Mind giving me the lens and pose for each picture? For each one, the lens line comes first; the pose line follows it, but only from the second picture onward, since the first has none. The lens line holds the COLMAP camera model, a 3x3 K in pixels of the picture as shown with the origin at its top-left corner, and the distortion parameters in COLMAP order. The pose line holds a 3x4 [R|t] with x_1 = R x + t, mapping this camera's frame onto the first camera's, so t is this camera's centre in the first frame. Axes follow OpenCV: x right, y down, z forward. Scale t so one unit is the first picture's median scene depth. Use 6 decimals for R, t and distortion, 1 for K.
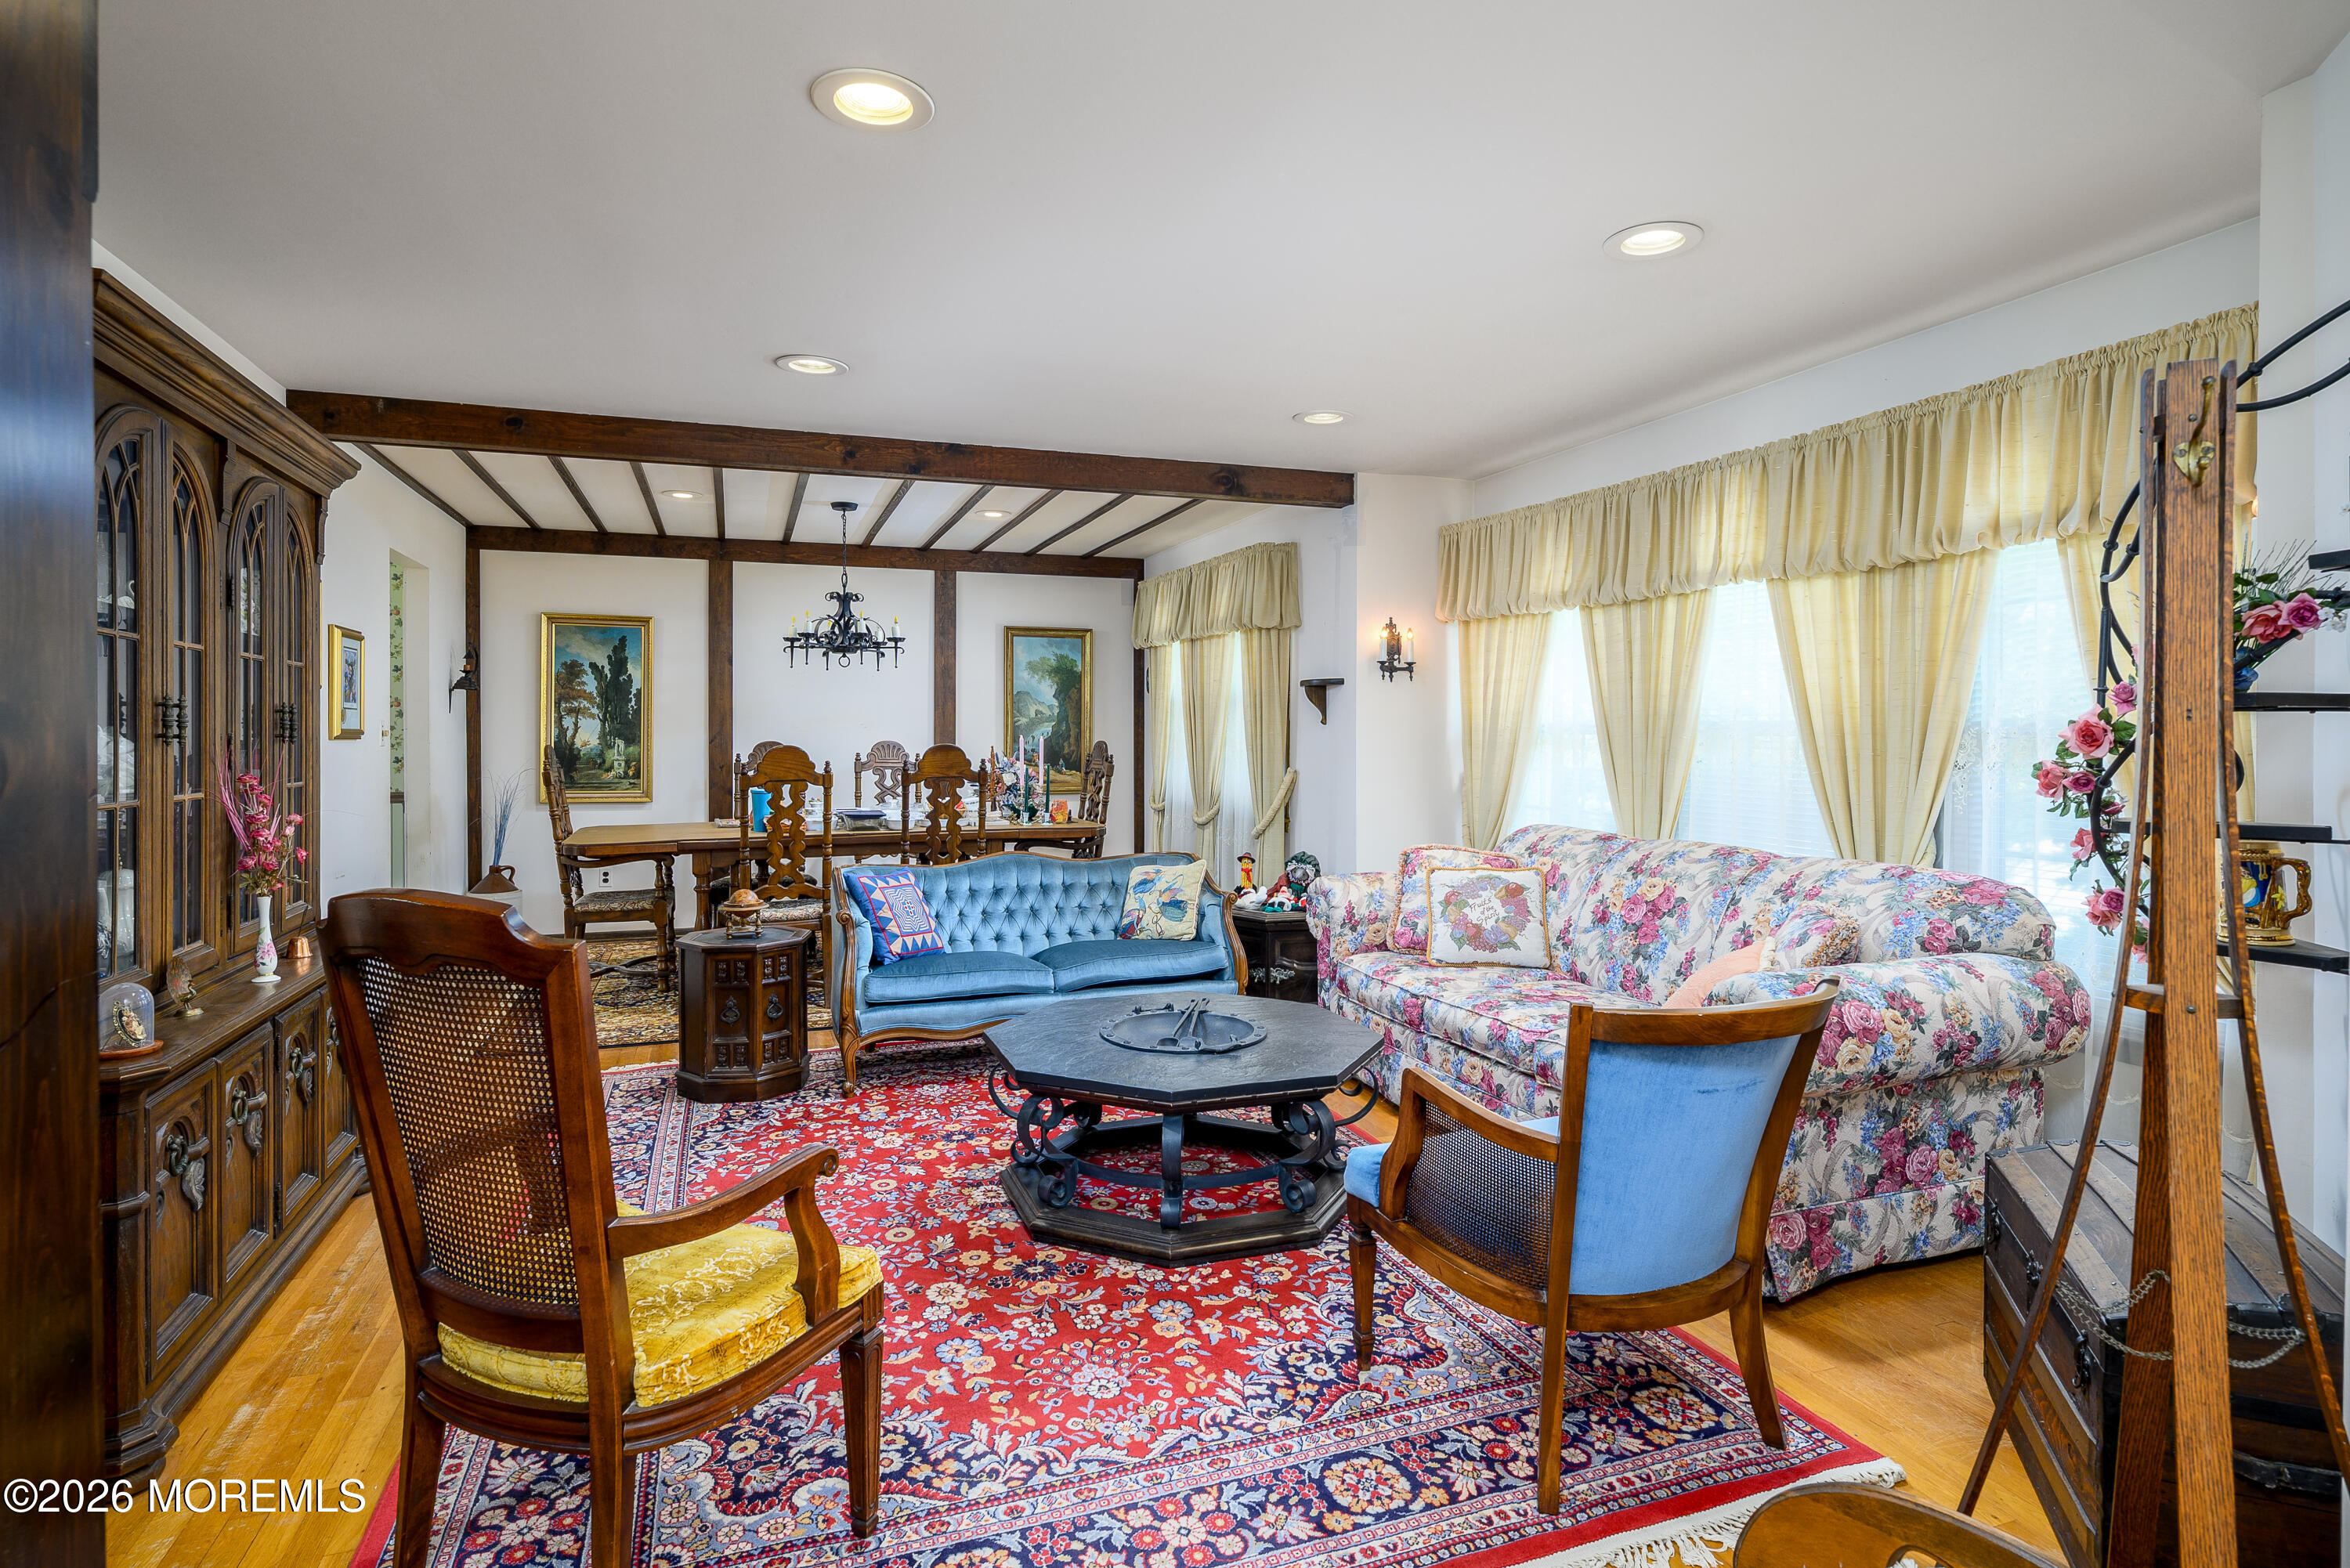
lens RADIAL K [[1250.0, 0, 1184.7], [0, 1250.0, 768.2], [0, 0, 1]] dist [0.000359, -0.000158]
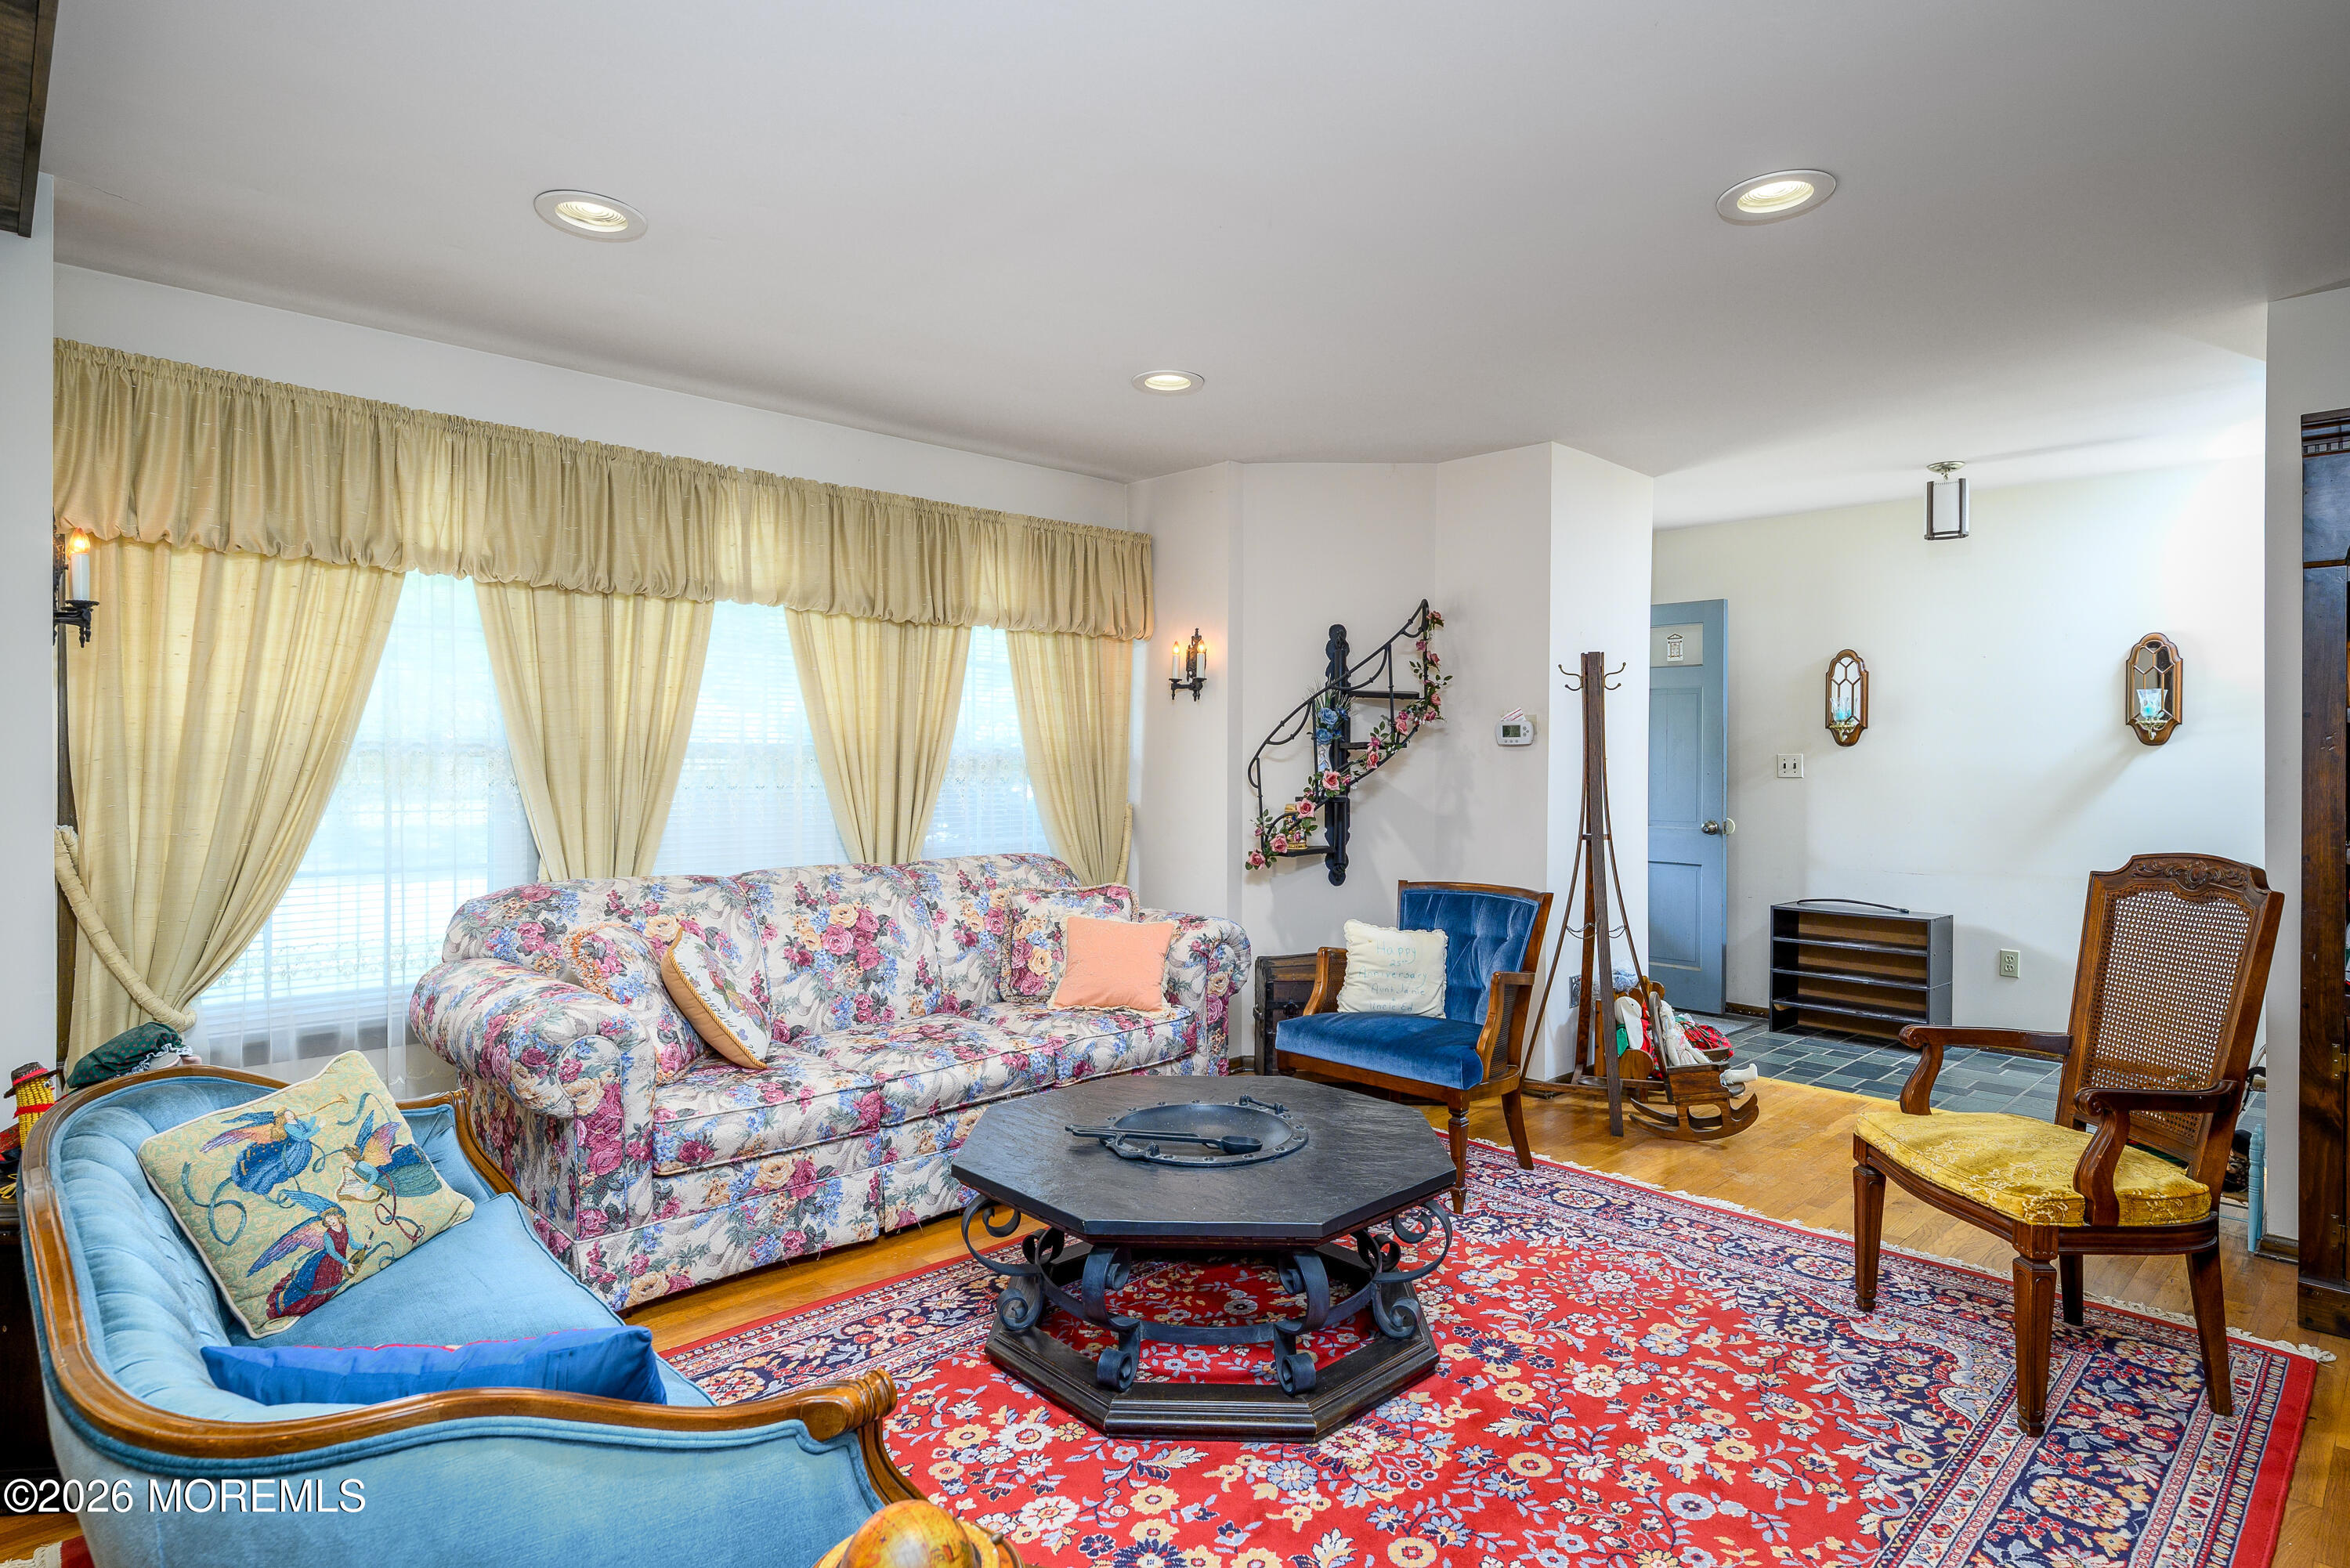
lens RADIAL K [[1250.0, 0, 1182.7], [0, 1250.0, 770.3], [0, 0, 1]] dist [0.000359, -0.000158]
pose [[-0.416513, -0.010375, 0.909071, -0.906854], [0.021245, 0.999551, 0.021141, -0.046532], [-0.908882, 0.028119, -0.416105, 1.686893]]
